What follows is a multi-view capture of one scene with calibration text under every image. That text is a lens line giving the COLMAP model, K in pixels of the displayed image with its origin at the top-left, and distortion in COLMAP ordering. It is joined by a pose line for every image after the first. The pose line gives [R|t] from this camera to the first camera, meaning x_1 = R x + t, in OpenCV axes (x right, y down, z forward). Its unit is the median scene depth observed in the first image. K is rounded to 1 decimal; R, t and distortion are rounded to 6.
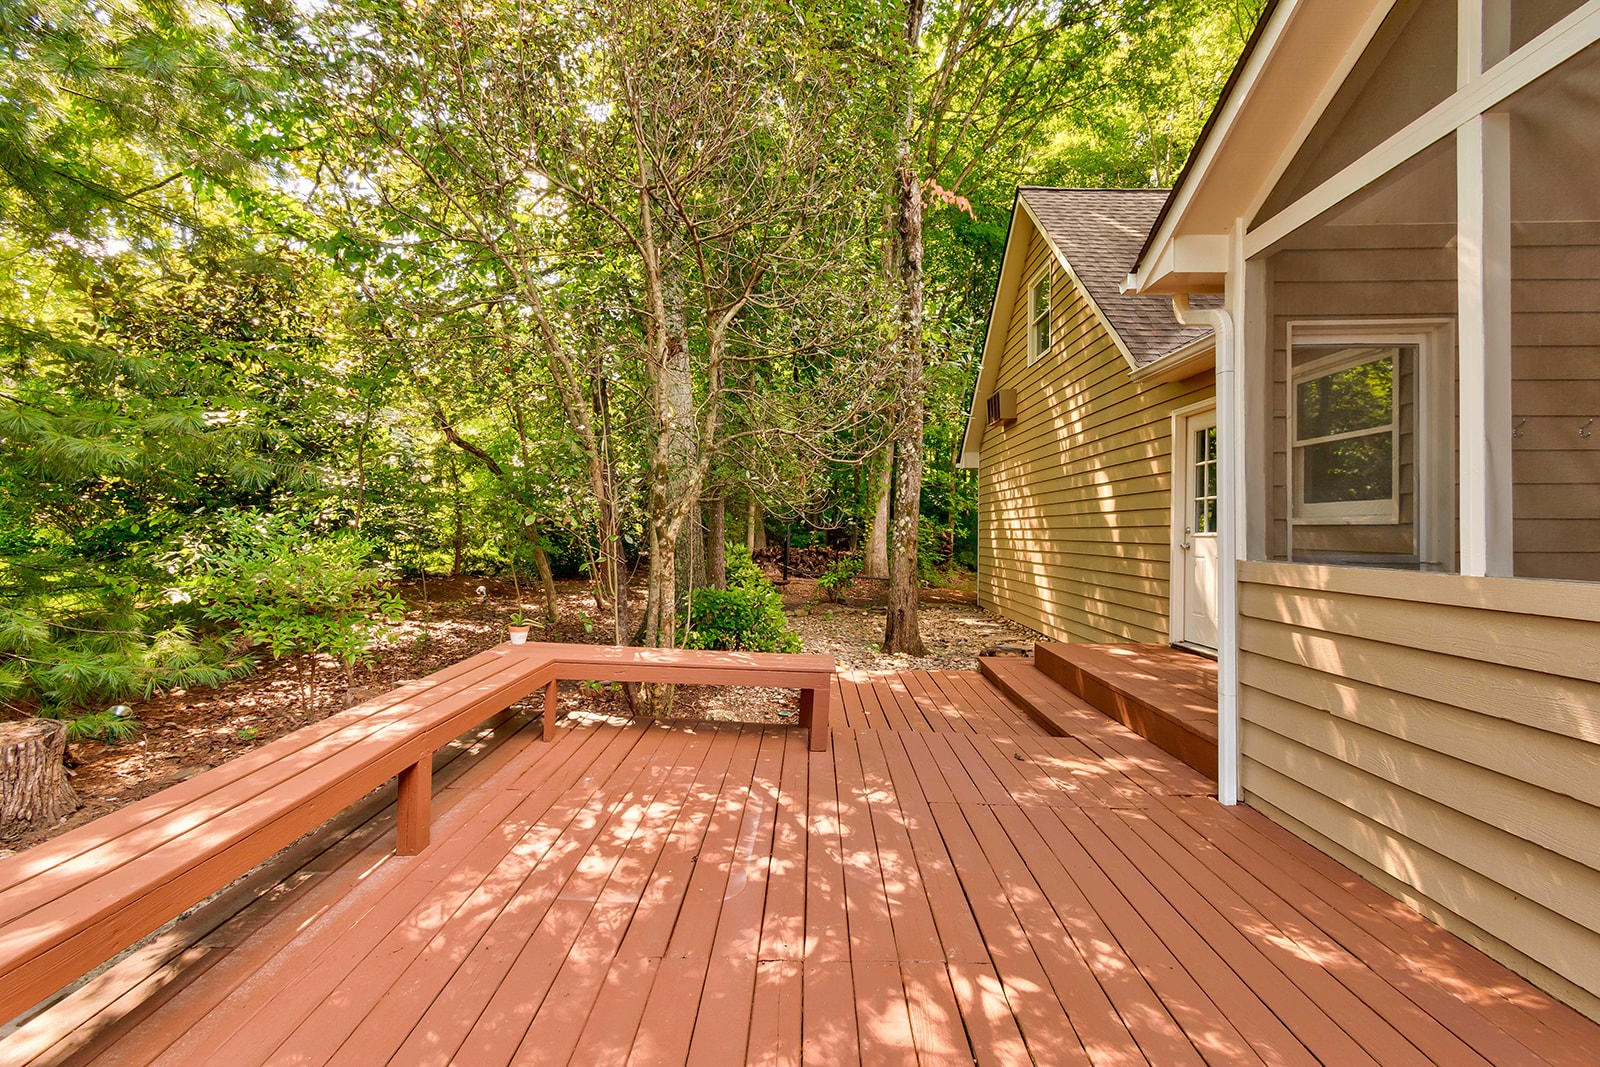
lens RADIAL K [[717.4, 0, 795.6], [0, 717.4, 530.4], [0, 0, 1]] dist [0.003082, 0.000062]
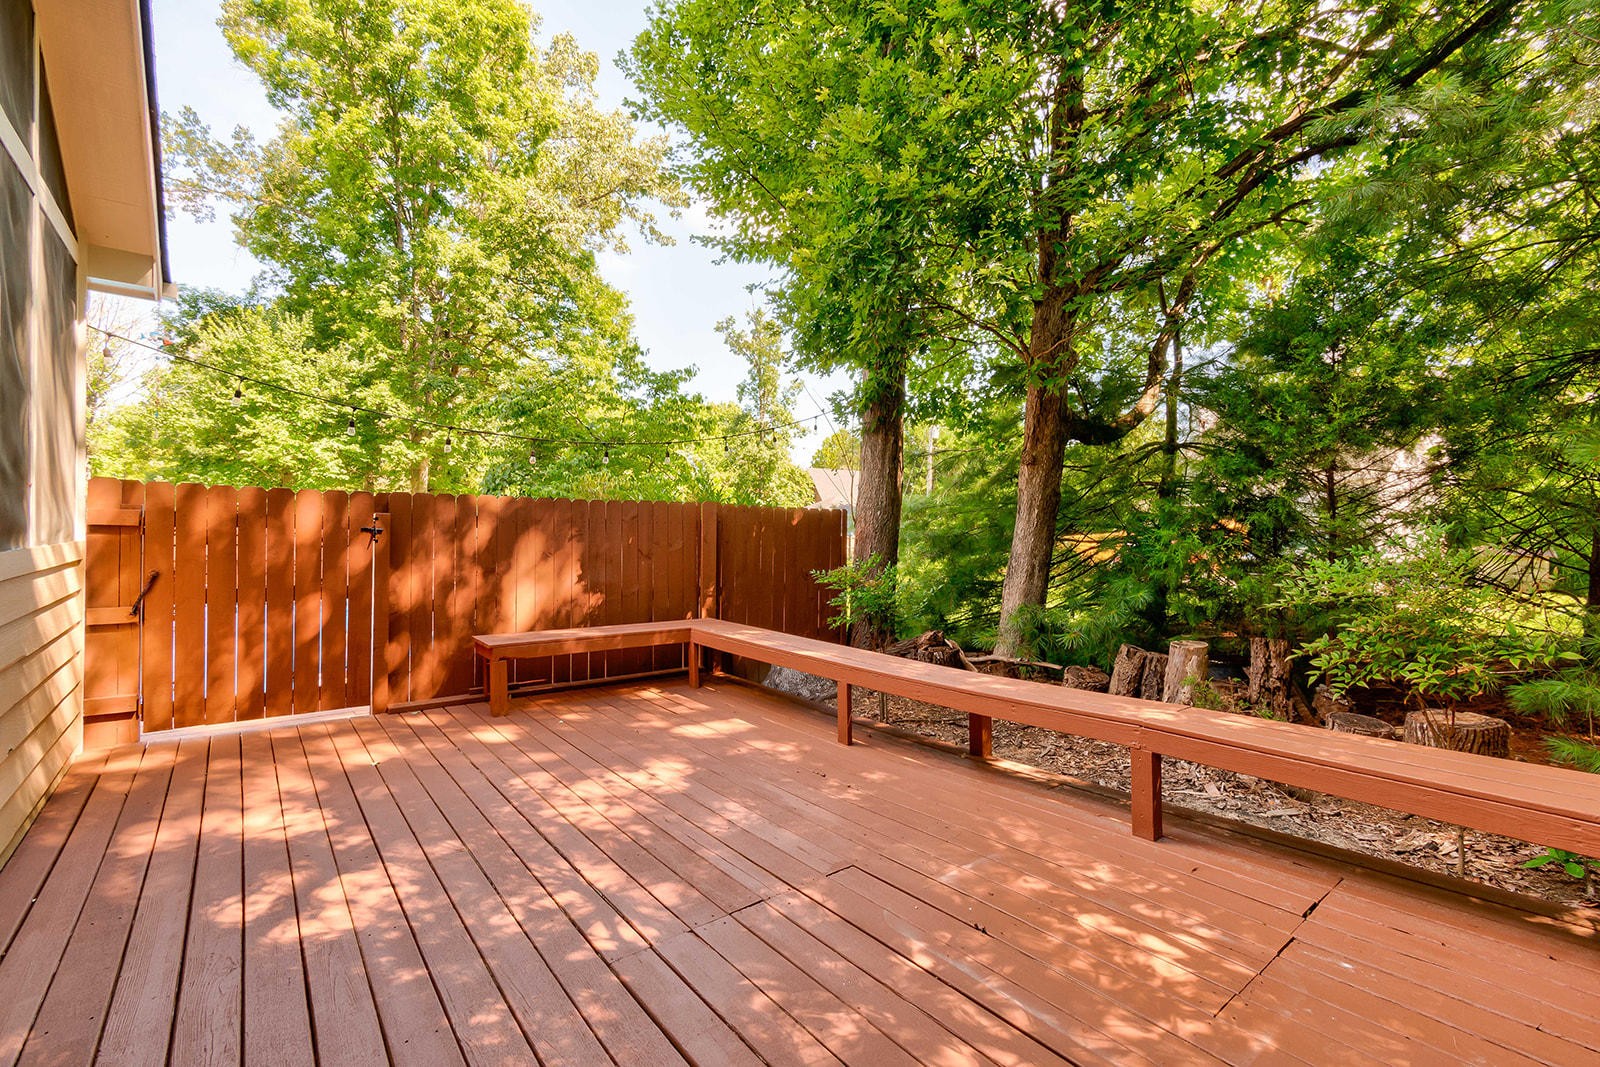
lens RADIAL K [[717.4, 0, 795.6], [0, 717.4, 530.4], [0, 0, 1]] dist [0.003082, 0.000062]
pose [[-0.771881, -0.006527, -0.635733, 0.522971], [-0.014853, 0.999860, 0.007769, -0.004570], [0.635593, 0.015439, -0.771870, 1.413597]]
